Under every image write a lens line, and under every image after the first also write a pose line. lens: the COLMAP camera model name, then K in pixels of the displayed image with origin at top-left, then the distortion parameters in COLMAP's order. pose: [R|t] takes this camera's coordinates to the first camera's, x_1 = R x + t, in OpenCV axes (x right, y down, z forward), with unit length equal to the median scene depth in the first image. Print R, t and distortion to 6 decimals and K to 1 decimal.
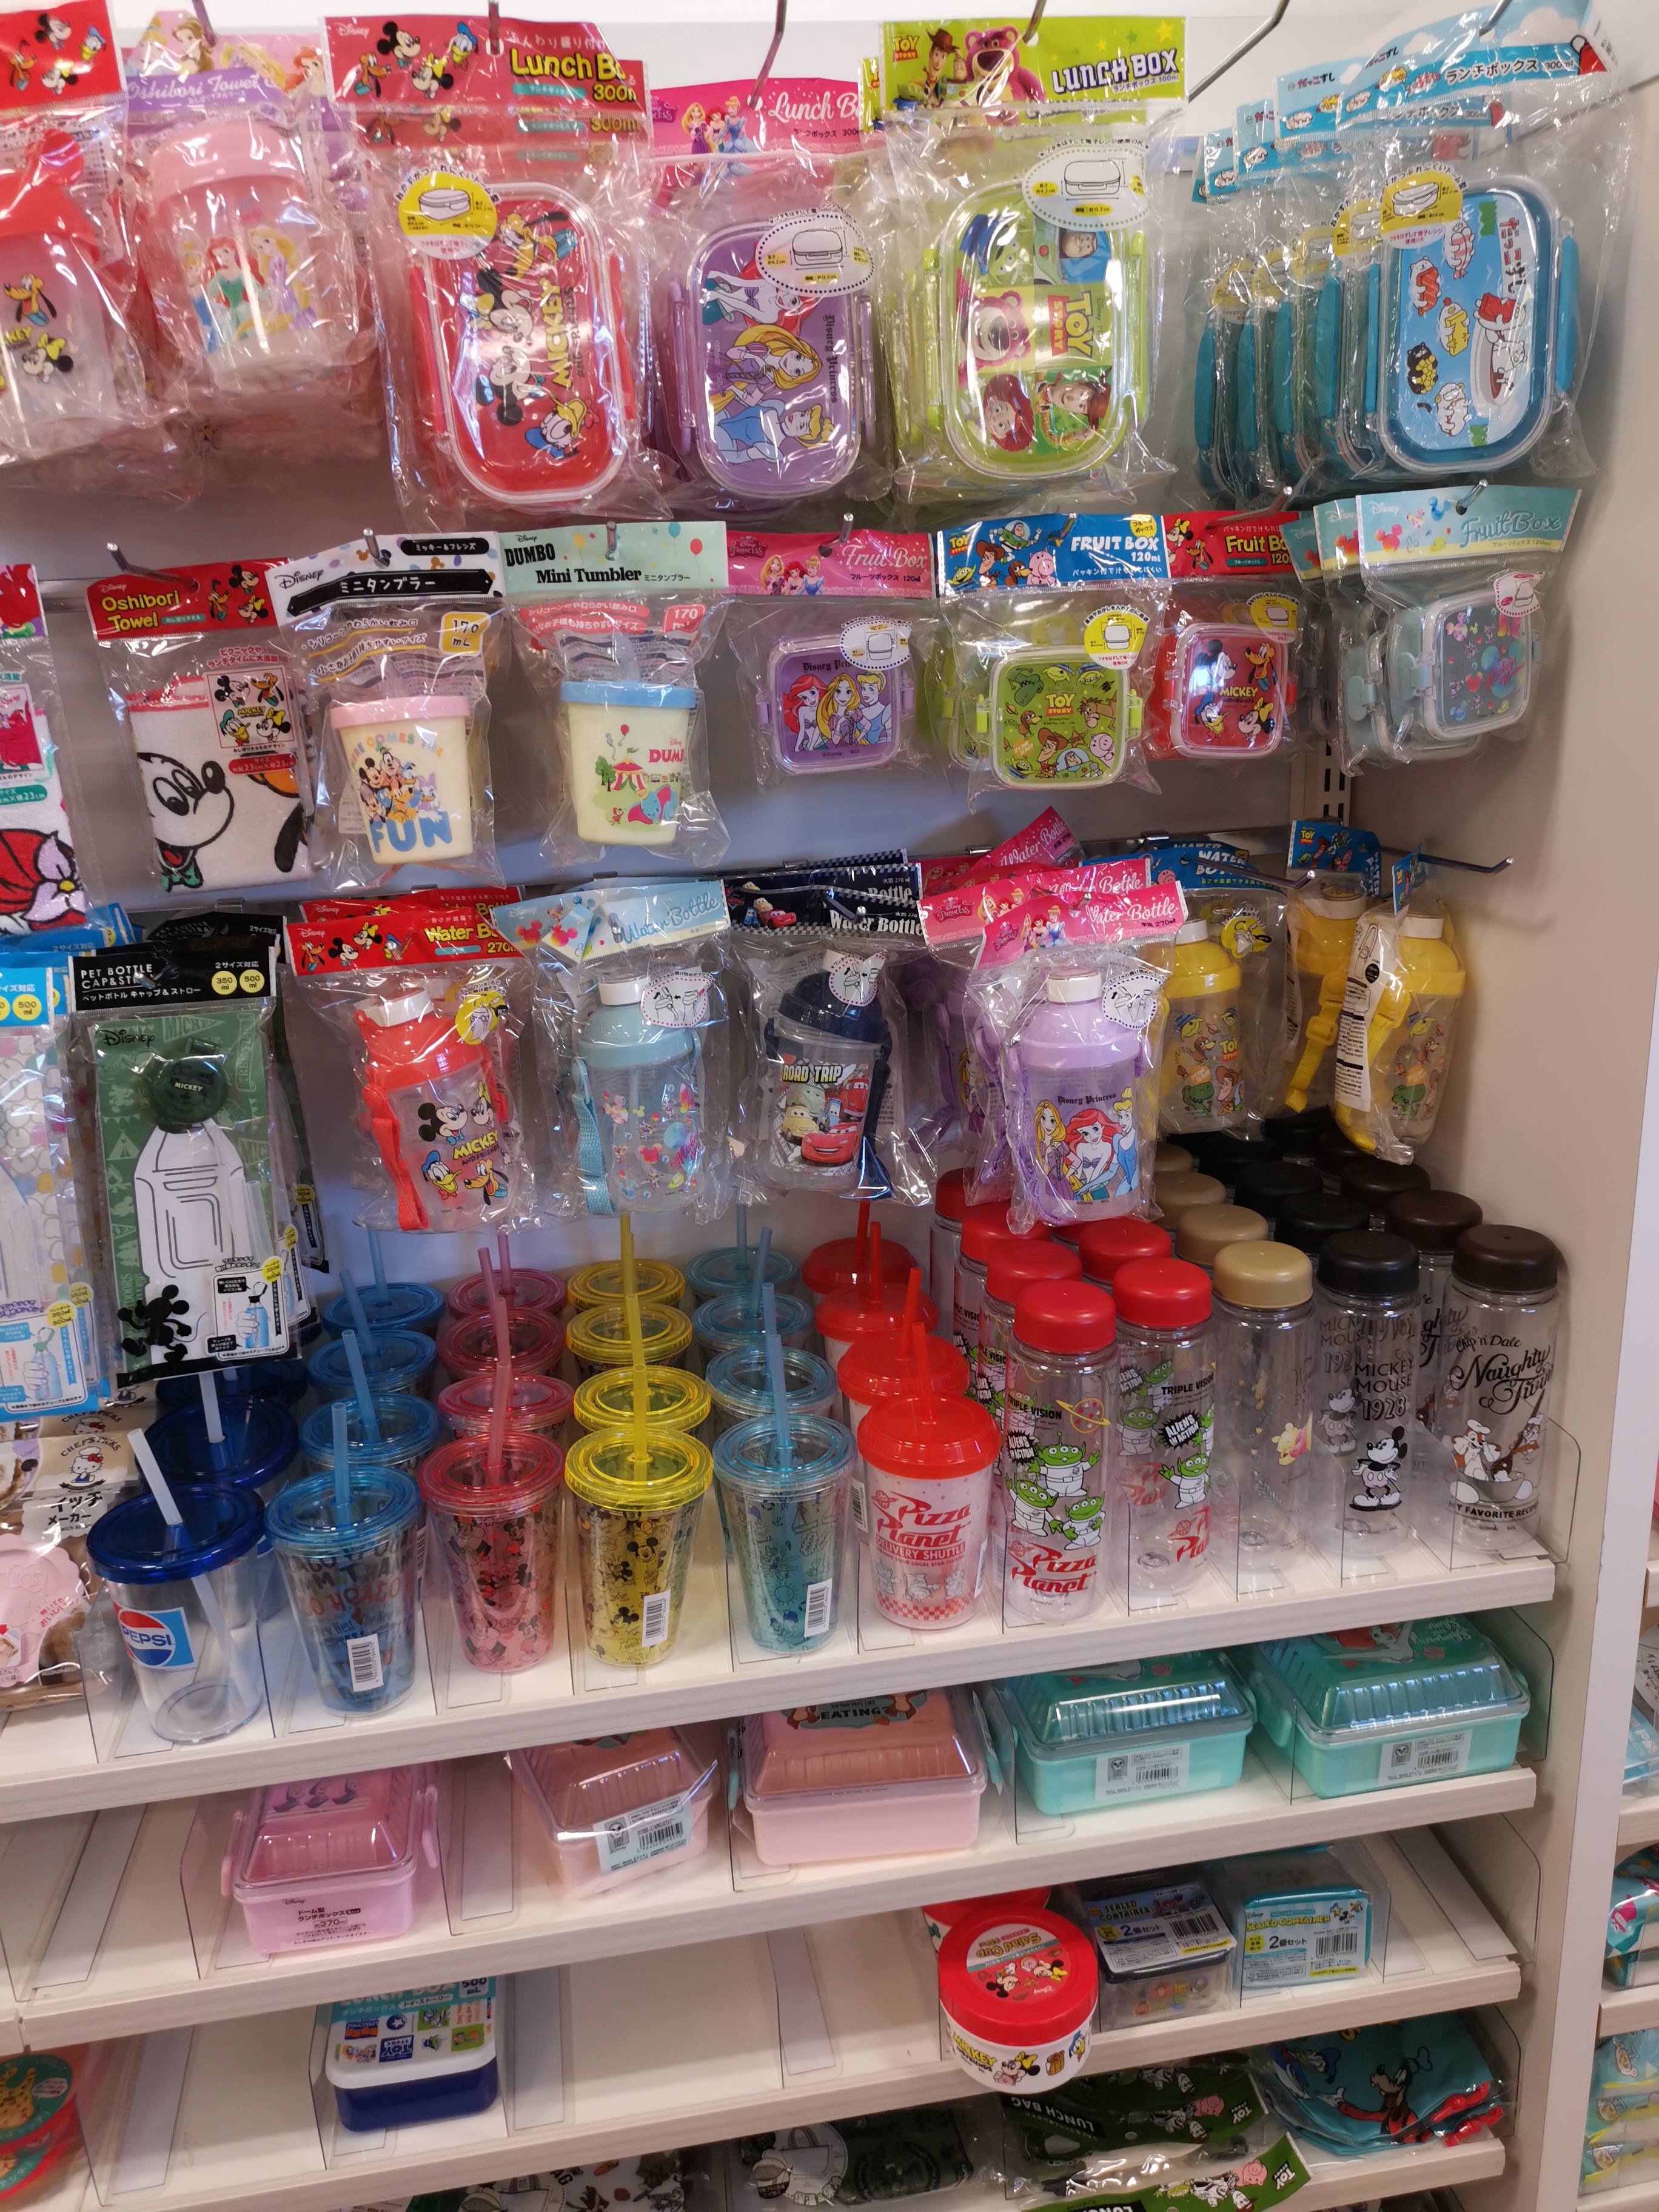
lens RADIAL K [[1685.0, 0, 829.5], [0, 1685.0, 1106.0], [0, 0, 1]] dist [0.048062, -0.062293]
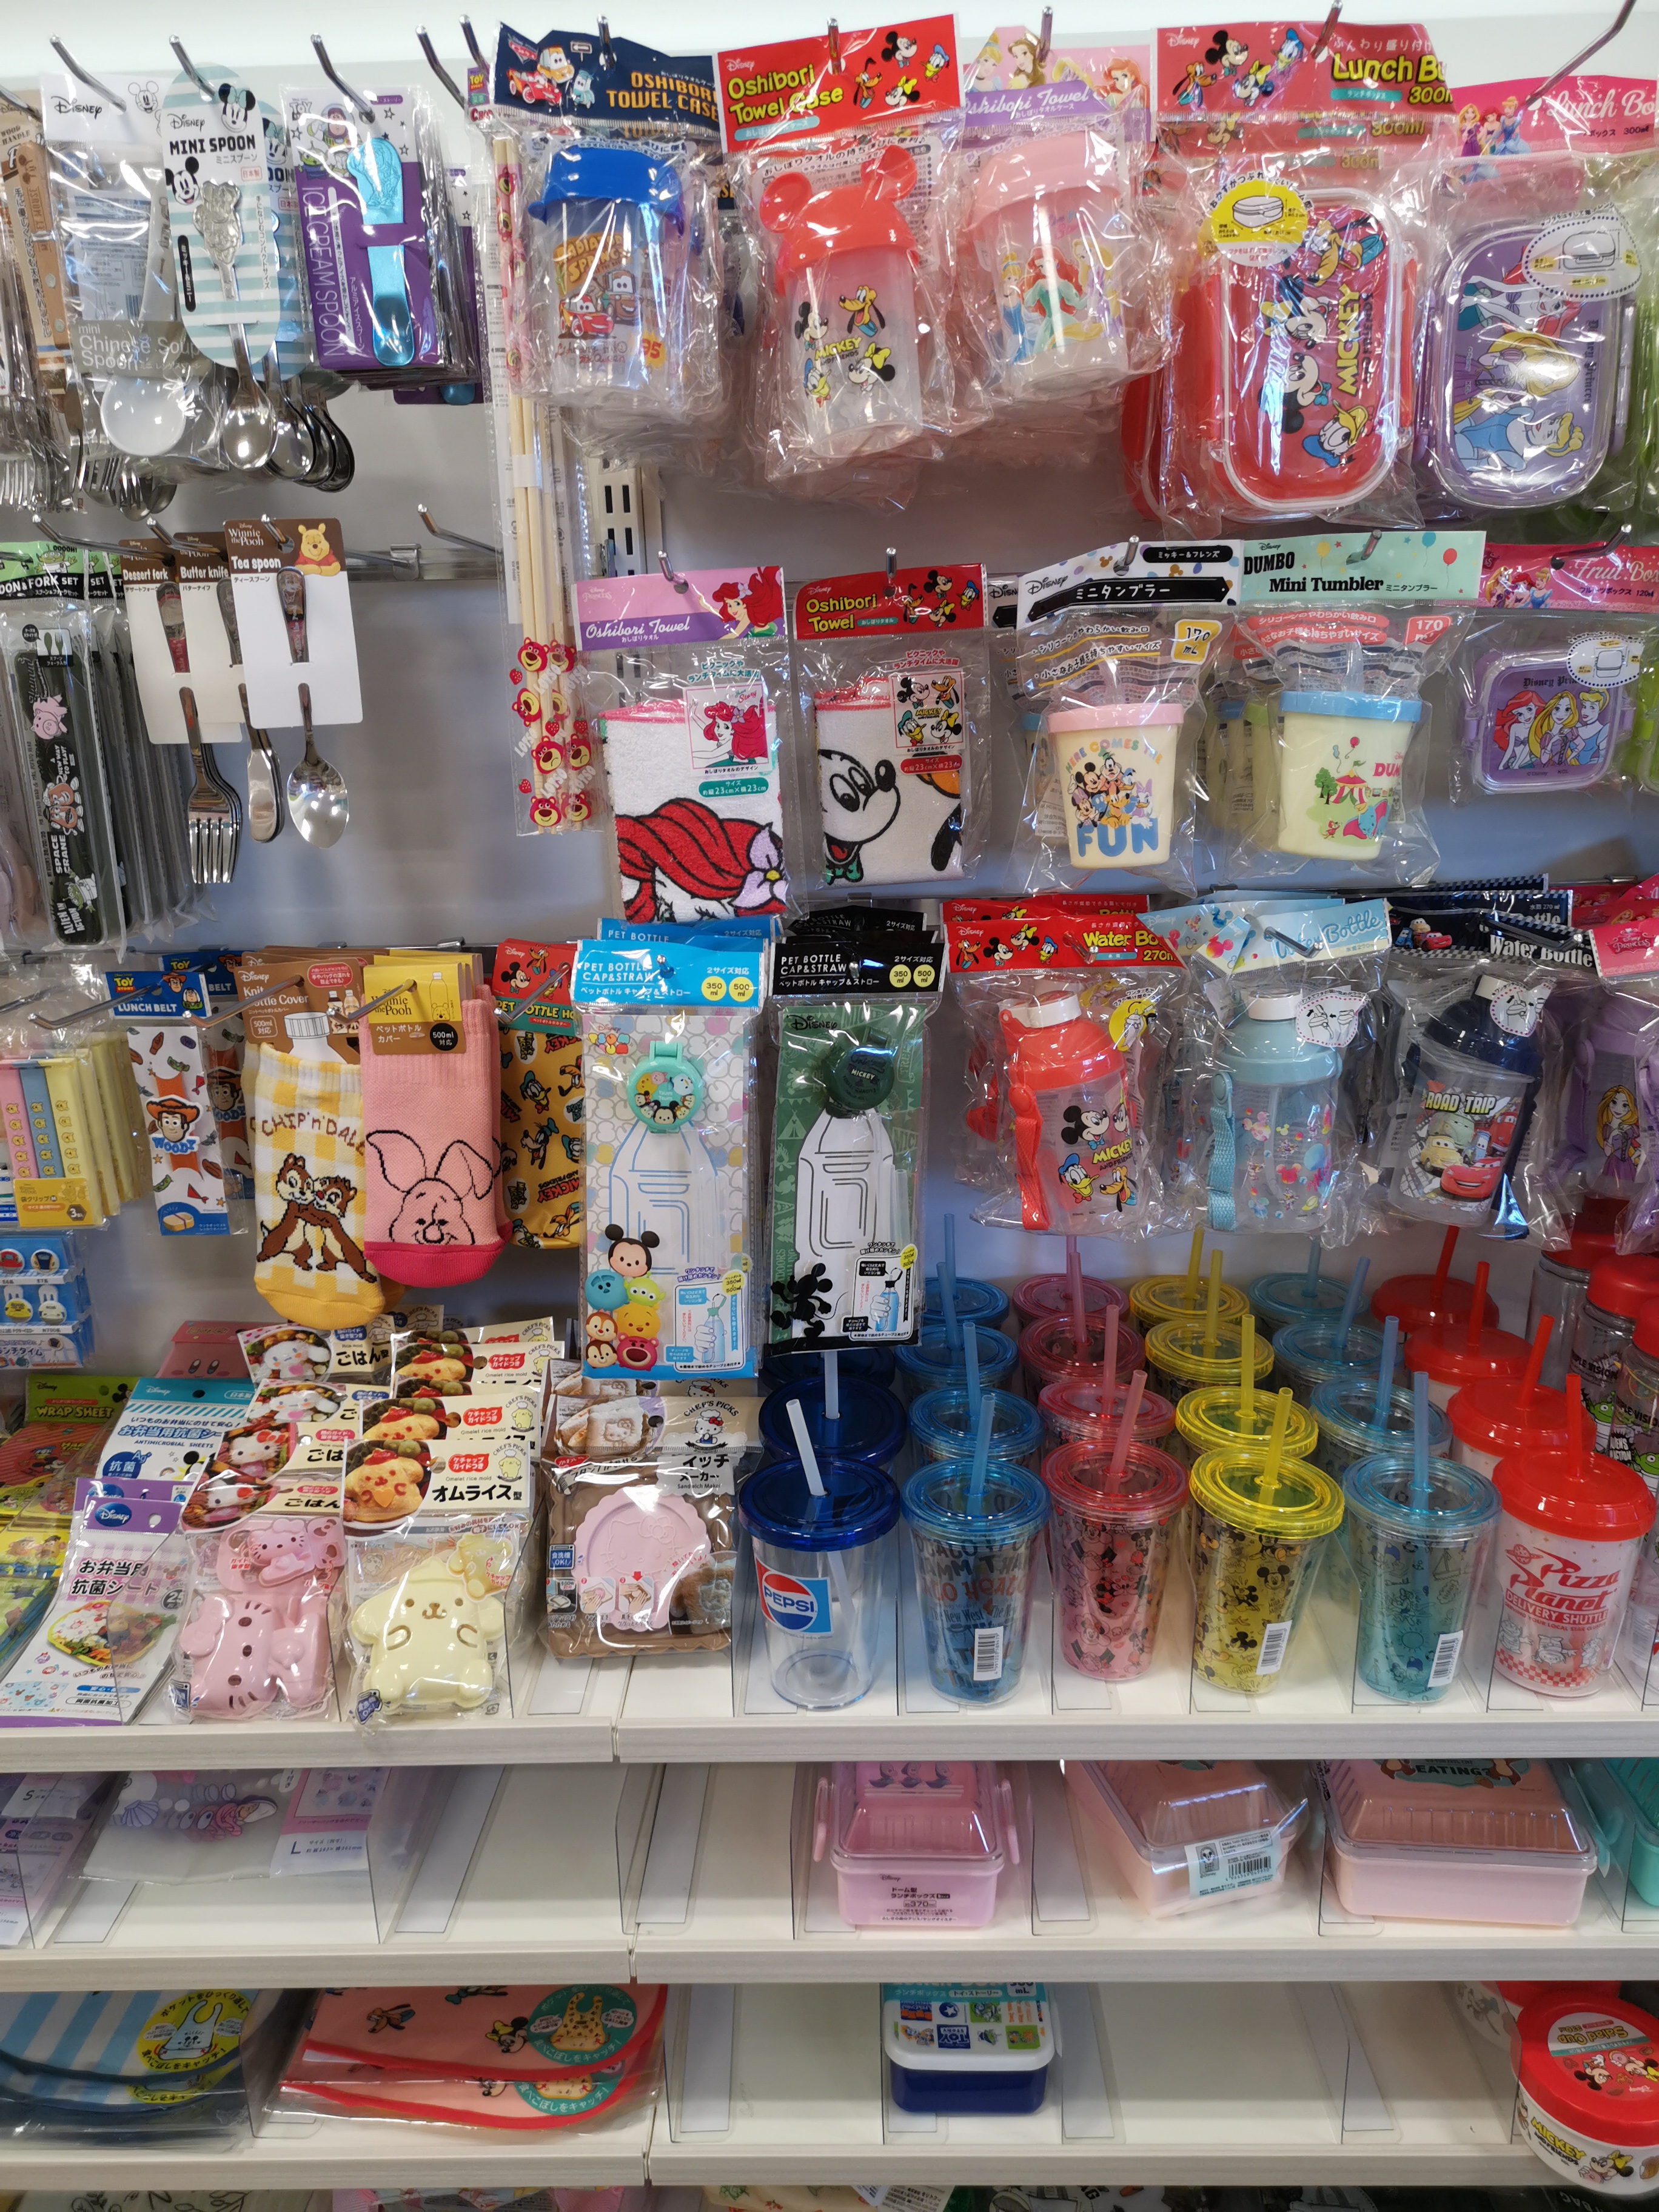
lens RADIAL K [[1685.0, 0, 829.5], [0, 1685.0, 1106.0], [0, 0, 1]] dist [0.048062, -0.062293]
pose [[0.982493, 0.072158, -0.171755, -0.209821], [-0.073068, 0.997326, 0.001028, 0.007925], [0.171370, 0.011540, 0.985139, -0.015026]]
